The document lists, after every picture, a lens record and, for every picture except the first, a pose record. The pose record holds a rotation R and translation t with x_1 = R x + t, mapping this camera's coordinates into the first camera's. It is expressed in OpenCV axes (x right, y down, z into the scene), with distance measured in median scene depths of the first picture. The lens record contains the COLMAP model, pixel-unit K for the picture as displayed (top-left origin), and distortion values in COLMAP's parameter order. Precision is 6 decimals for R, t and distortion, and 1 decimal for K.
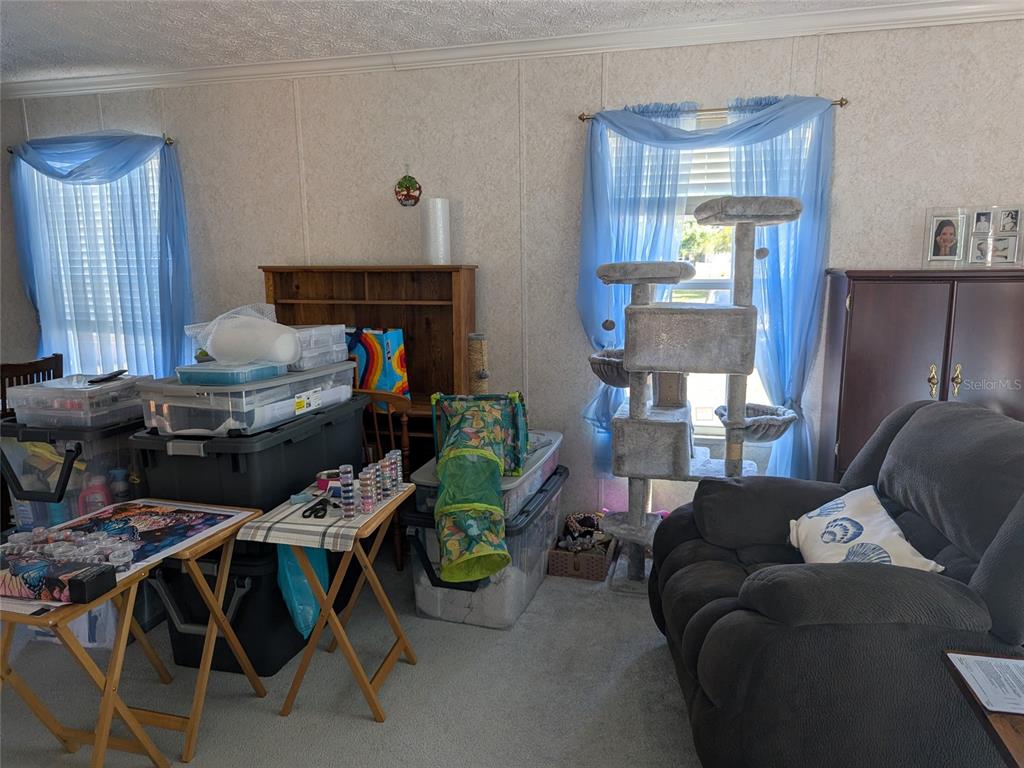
lens RADIAL K [[728.7, 0, 506.2], [0, 728.7, 394.8], [0, 0, 1]] dist [0.052629, -0.047613]
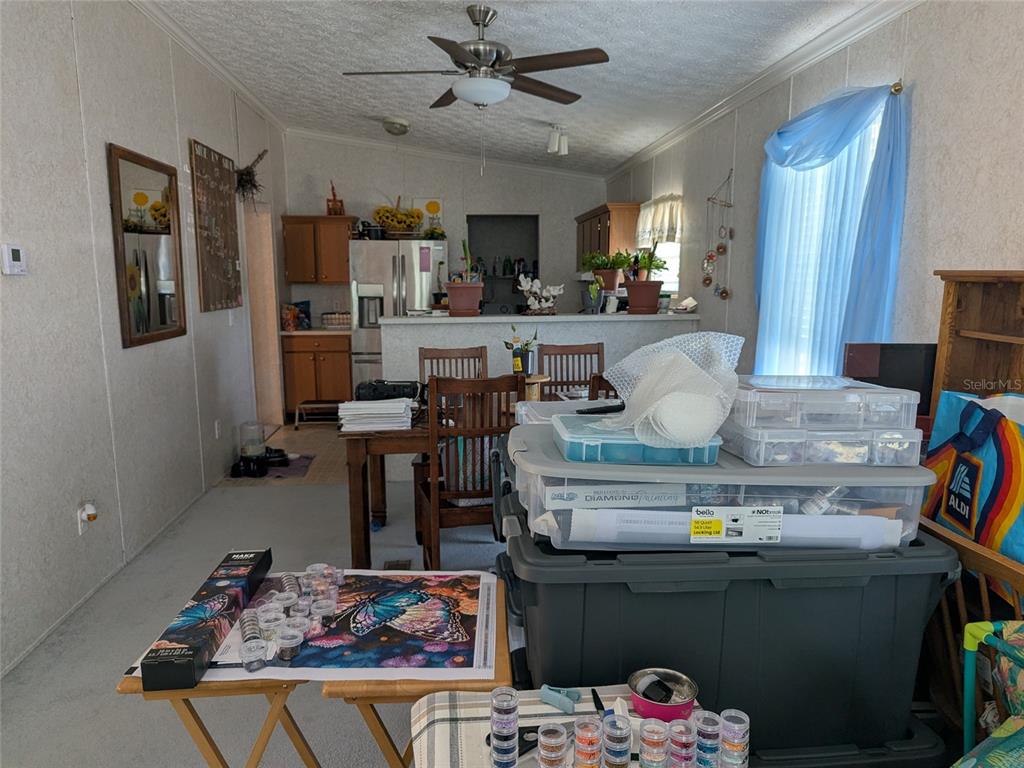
lens RADIAL K [[728.7, 0, 506.2], [0, 728.7, 394.8], [0, 0, 1]] dist [0.052629, -0.047613]
pose [[0.334882, 0.167415, -0.927268, 0.122727], [-0.177951, 0.977617, 0.112239, -0.094795], [0.925304, 0.127422, 0.357179, 0.548560]]
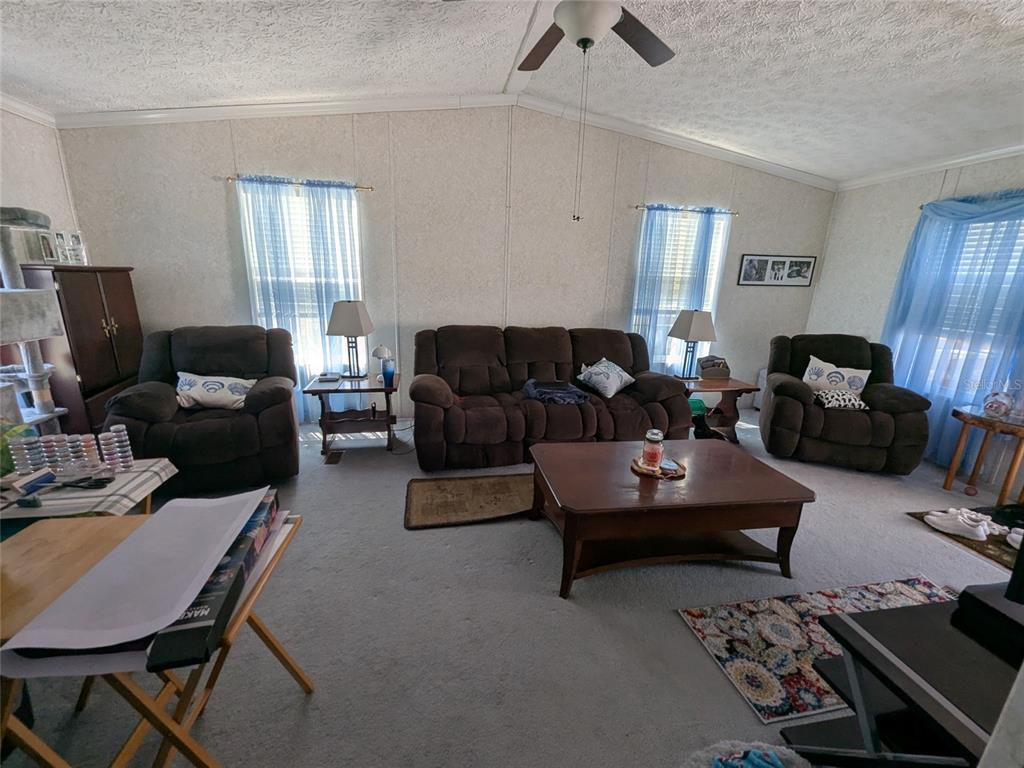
lens RADIAL K [[426.4, 0, 512.4], [0, 426.4, 390.6], [0, 0, 1]] dist [0.003992, -0.002039]
pose [[-0.422701, -0.230692, 0.876416, -0.723028], [0.149572, 0.936039, 0.318525, -0.051925], [-0.893841, 0.265728, -0.361160, 0.452765]]
